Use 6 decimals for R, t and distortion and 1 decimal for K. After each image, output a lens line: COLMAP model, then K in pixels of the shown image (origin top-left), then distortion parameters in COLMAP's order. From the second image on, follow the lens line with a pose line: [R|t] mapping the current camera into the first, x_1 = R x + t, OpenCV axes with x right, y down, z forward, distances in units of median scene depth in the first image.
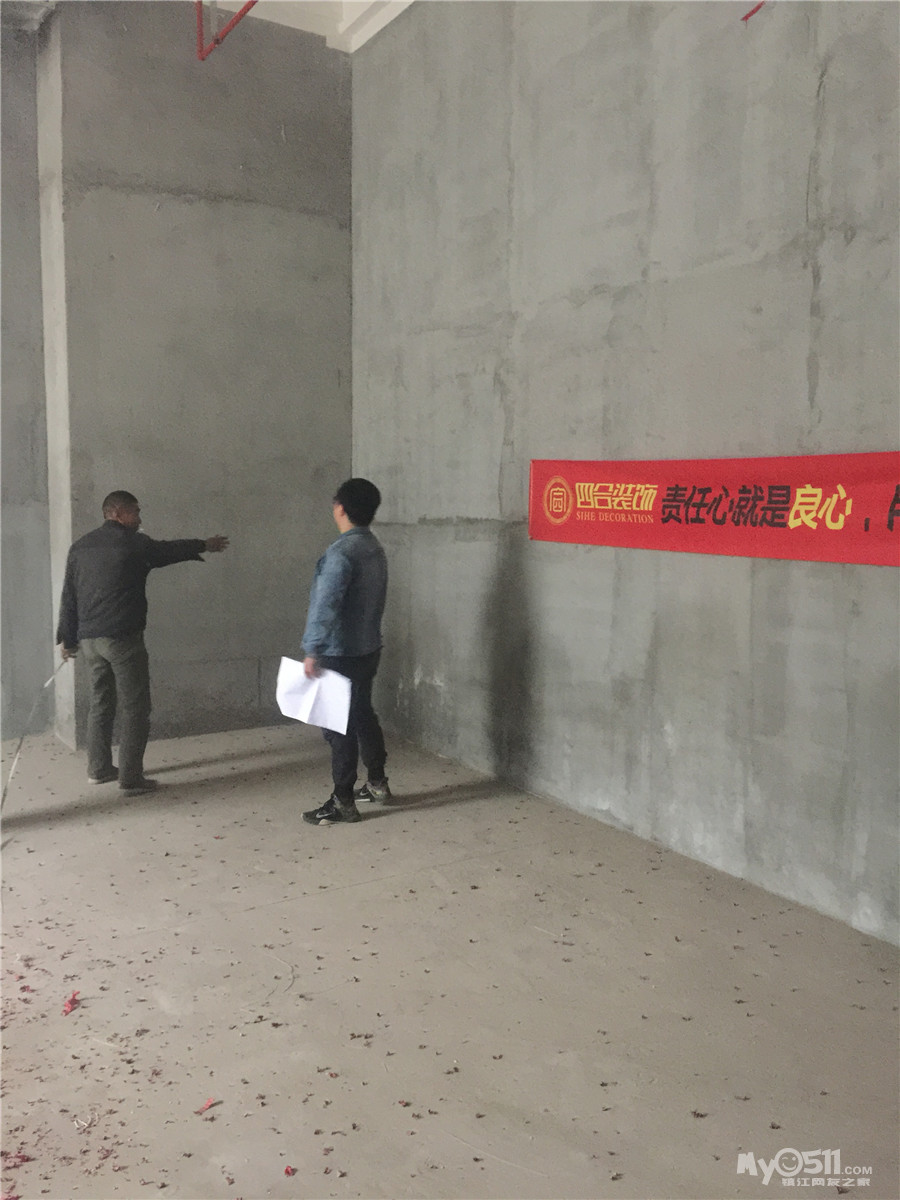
lens RADIAL K [[1023.0, 0, 453.9], [0, 1023.0, 610.7], [0, 0, 1]] dist [0.091647, -0.144980]
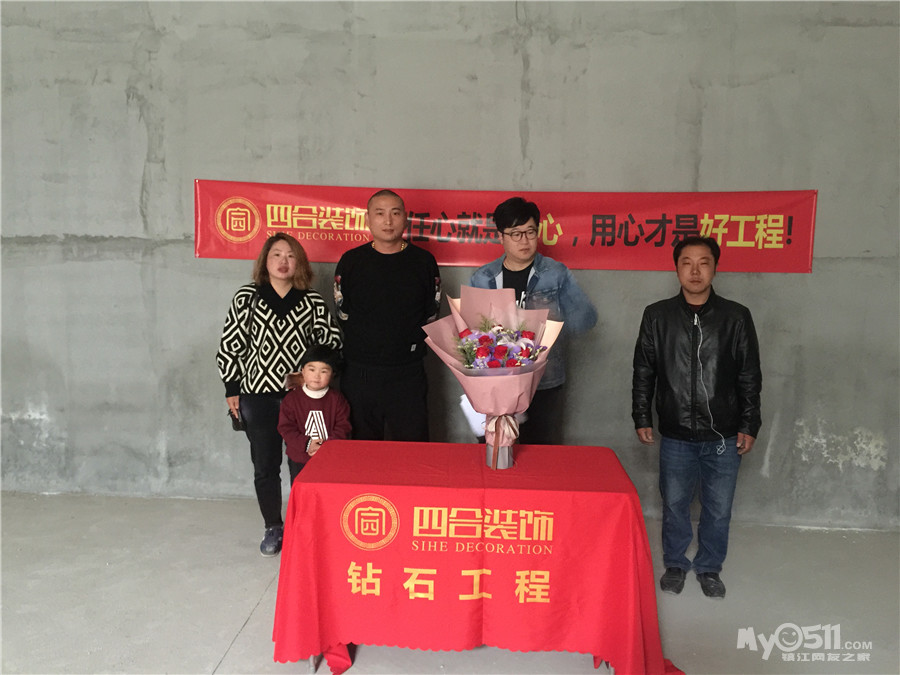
lens RADIAL K [[767.0, 0, 450.0], [0, 767.0, 337.5], [0, 0, 1]] dist [0.034178, 0.000231]
pose [[0.584064, -0.109863, 0.804239, -0.453000], [0.073959, 0.993880, 0.082057, -0.037765], [-0.808331, 0.011554, 0.588614, 0.375354]]
